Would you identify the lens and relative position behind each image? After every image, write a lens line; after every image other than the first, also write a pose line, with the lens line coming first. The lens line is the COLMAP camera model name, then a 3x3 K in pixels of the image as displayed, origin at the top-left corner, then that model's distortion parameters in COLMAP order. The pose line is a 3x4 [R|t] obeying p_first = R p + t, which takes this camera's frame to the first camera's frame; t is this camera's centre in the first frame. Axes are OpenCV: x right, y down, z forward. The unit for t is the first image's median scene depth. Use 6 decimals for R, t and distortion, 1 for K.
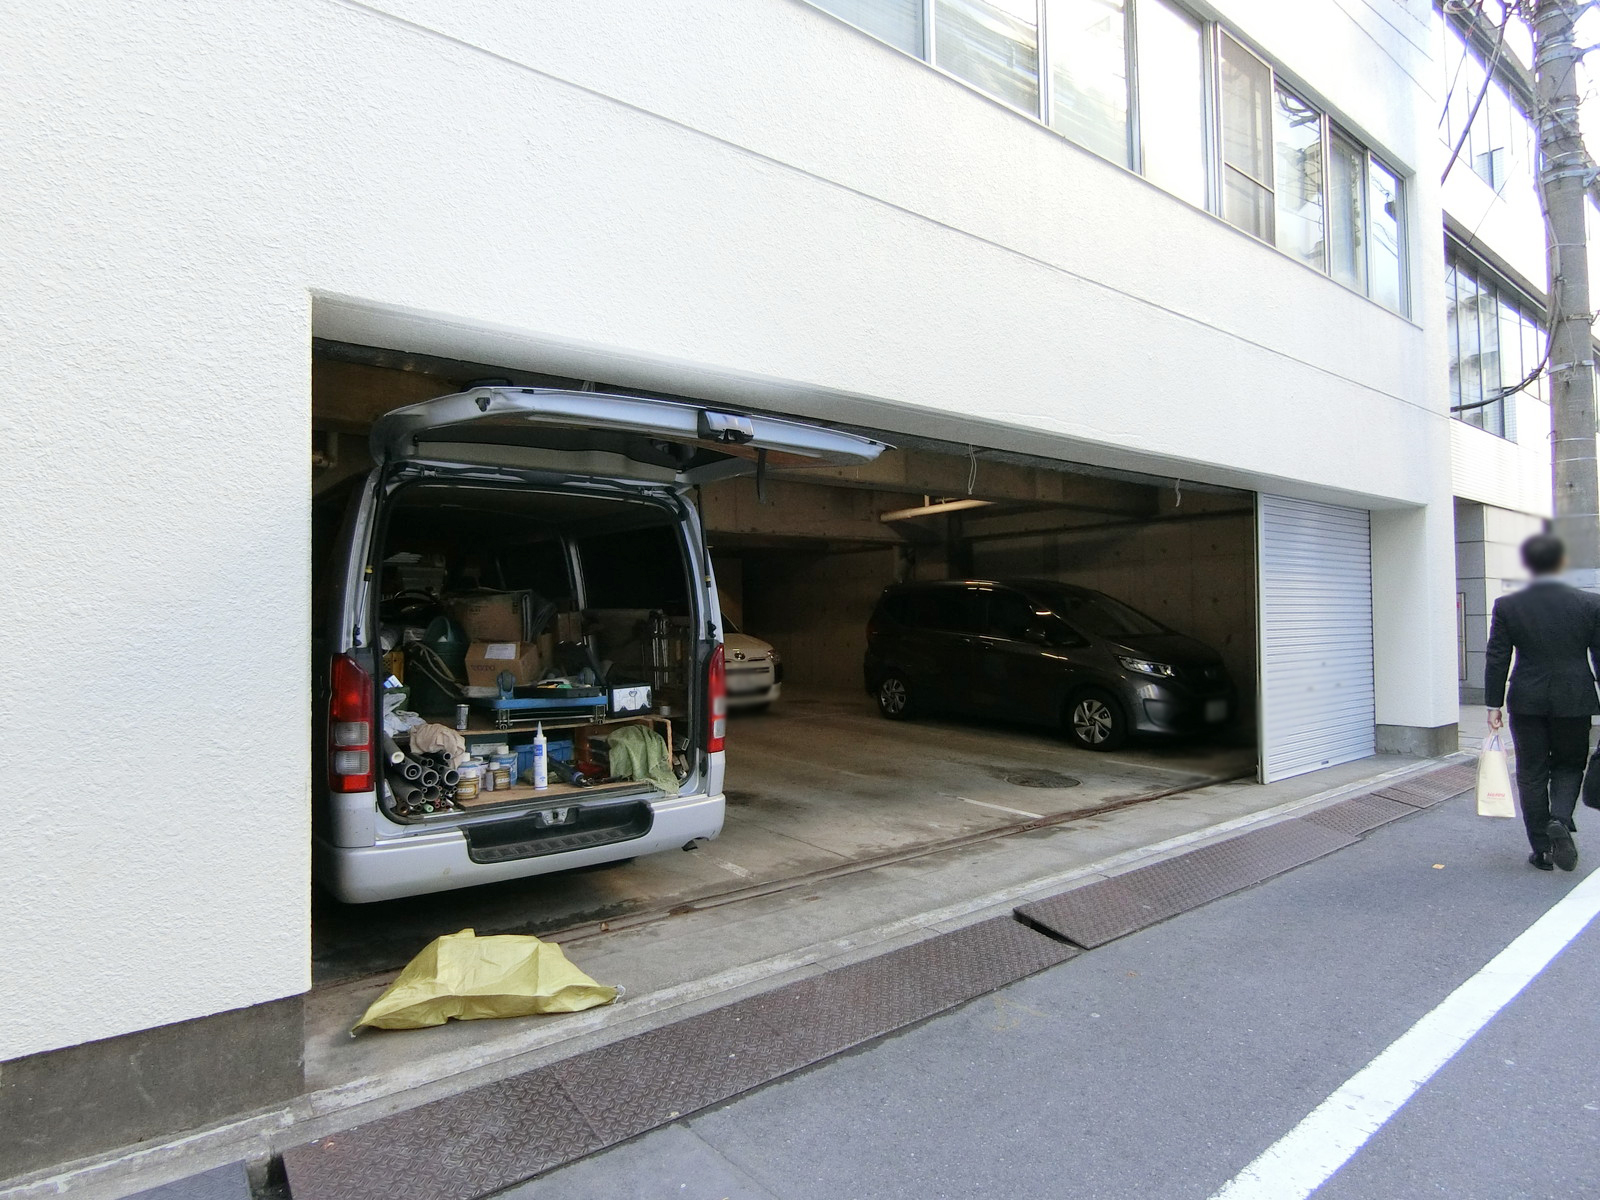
lens RADIAL K [[900.5, 0, 800.4], [0, 900.5, 594.0], [0, 0, 1]] dist [-0.005358, -0.003289]
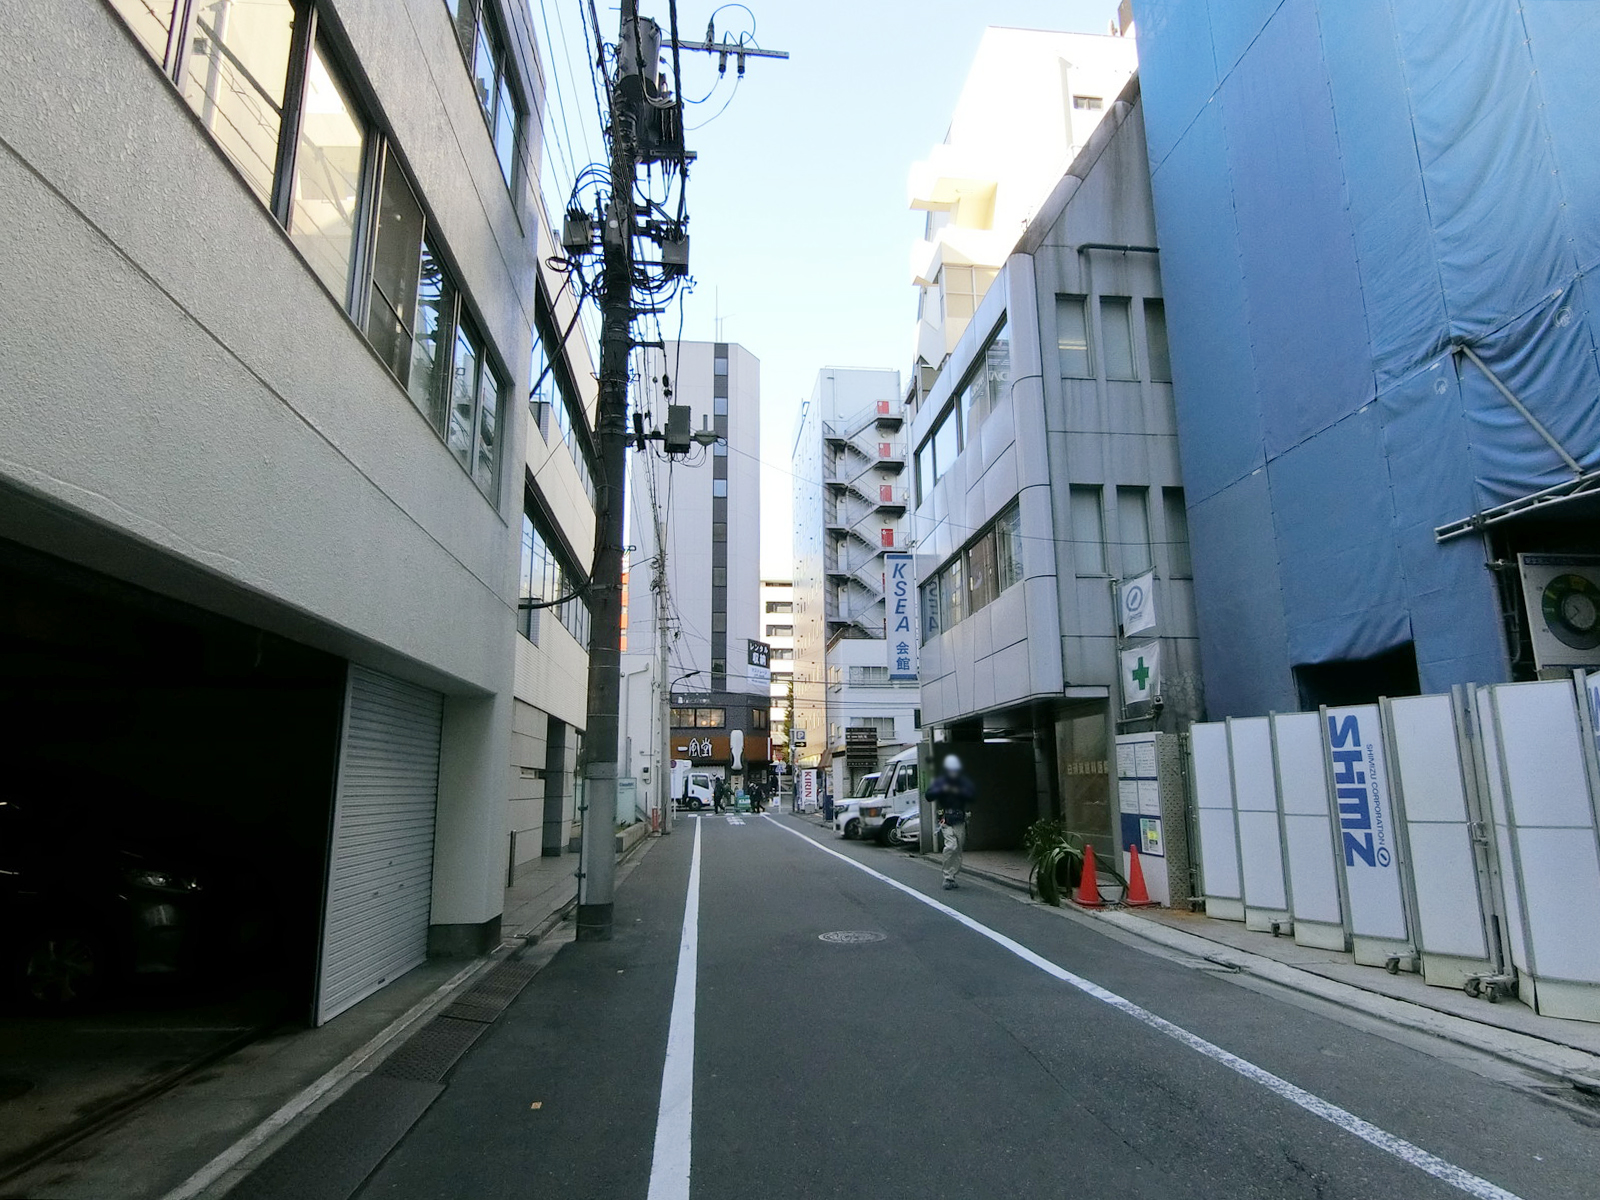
lens RADIAL K [[900.5, 0, 804.6], [0, 900.5, 602.9], [0, 0, 1]] dist [-0.005358, -0.003289]
pose [[0.532115, 0.174989, 0.828392, 0.022380], [-0.018618, 0.980591, -0.195180, -0.008505], [-0.846467, 0.088436, 0.525045, 0.174828]]
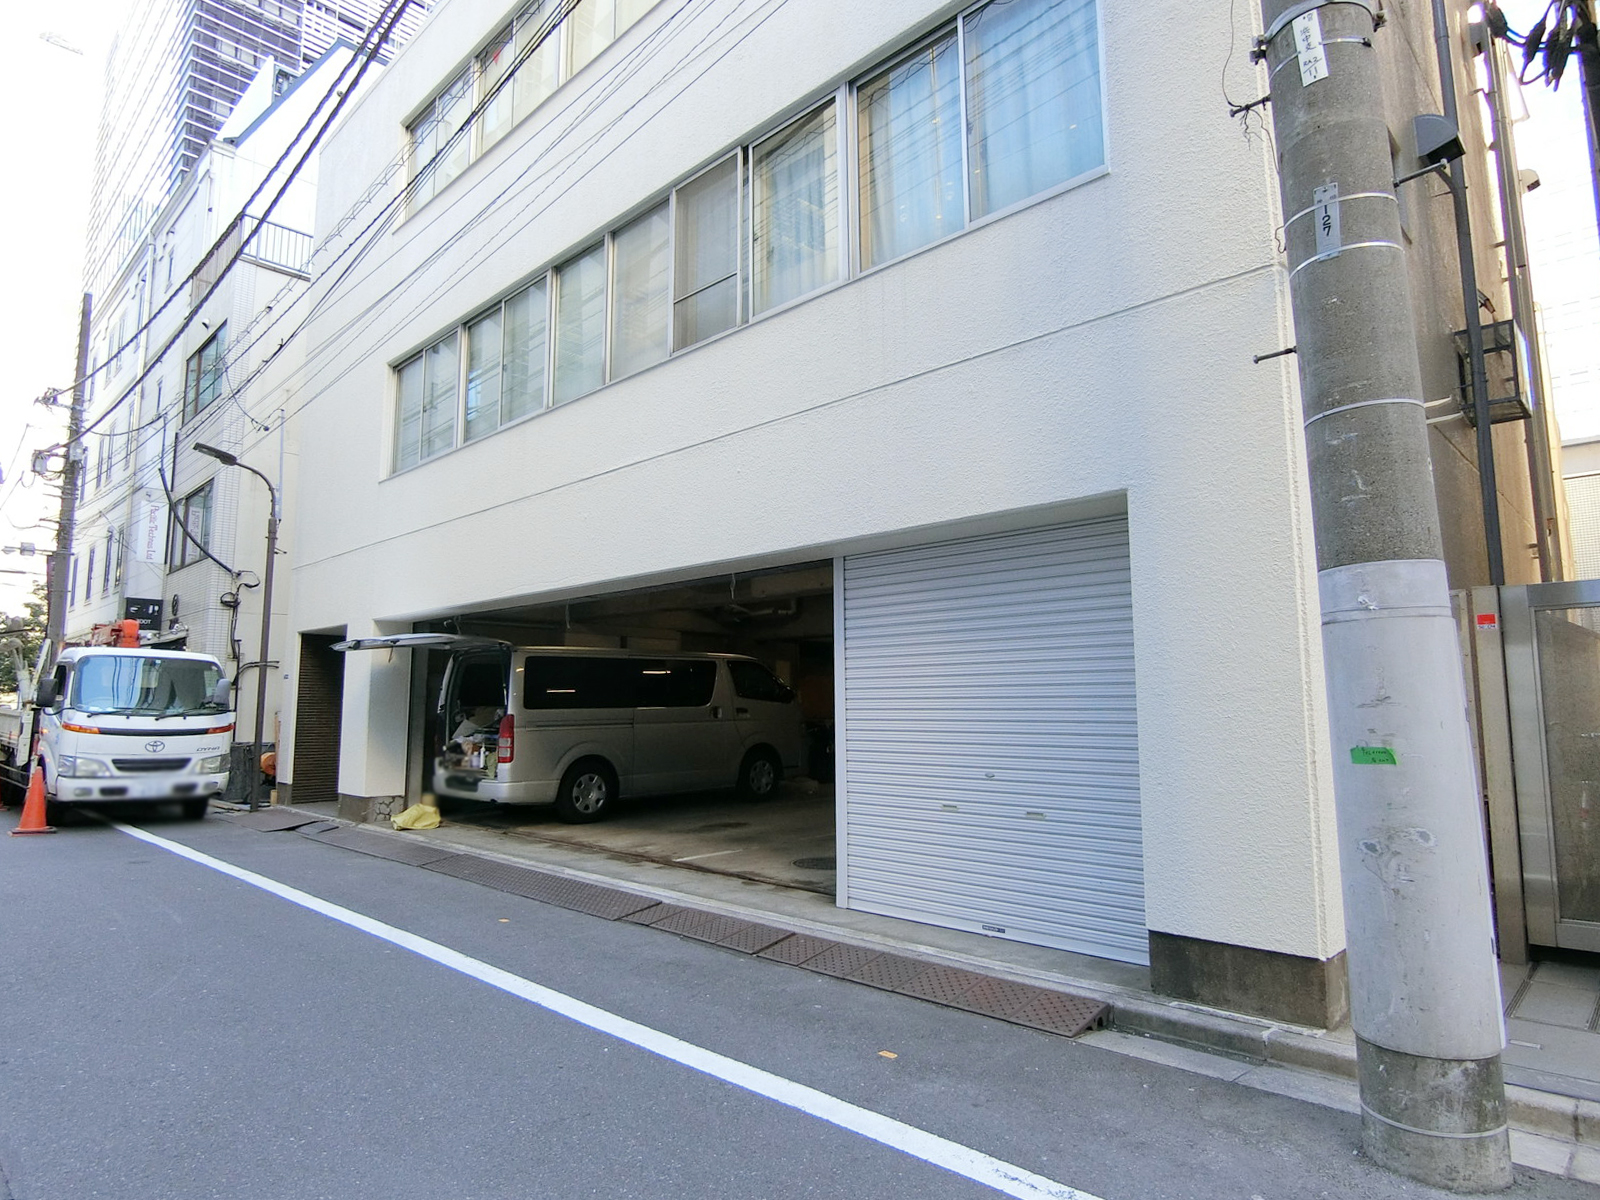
lens RADIAL K [[900.5, 0, 799.8], [0, 900.5, 595.7], [0, 0, 1]] dist [-0.005358, -0.003289]
pose [[0.128944, -0.106301, -0.985938, 1.280983], [0.041921, 0.993934, -0.101680, 0.007123], [0.990765, -0.028220, 0.132618, 0.805346]]
